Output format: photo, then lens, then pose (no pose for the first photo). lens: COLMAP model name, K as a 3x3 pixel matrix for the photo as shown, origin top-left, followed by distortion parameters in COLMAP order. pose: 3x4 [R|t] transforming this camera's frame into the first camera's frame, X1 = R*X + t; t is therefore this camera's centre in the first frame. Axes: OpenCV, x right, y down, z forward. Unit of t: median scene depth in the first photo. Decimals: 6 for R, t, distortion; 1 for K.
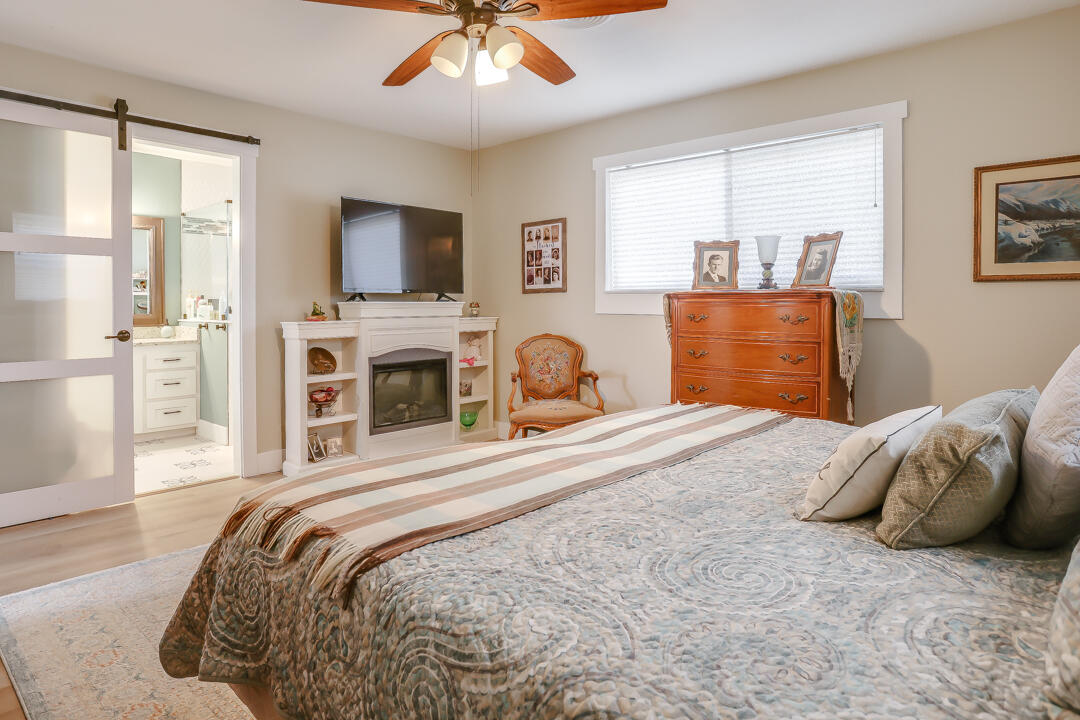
lens RADIAL K [[641.0, 0, 504.4], [0, 641.0, 302.7], [0, 0, 1]] dist [-0.002867, 0.043394]
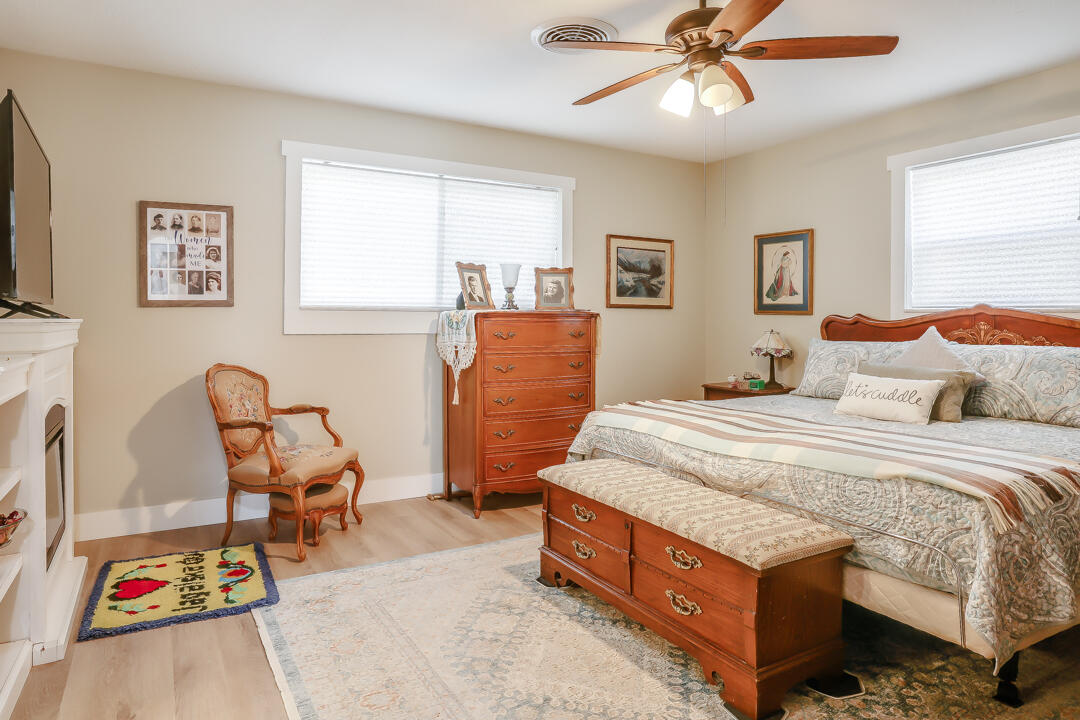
lens RADIAL K [[645.4, 0, 534.9], [0, 645.4, 322.8], [0, 0, 1]] dist [-0.052171, 0.047933]
pose [[0.300822, -0.002552, 0.953677, -0.660637], [-0.001254, 0.999994, 0.003071, -0.000687], [-0.953679, -0.002119, 0.300817, 0.579968]]
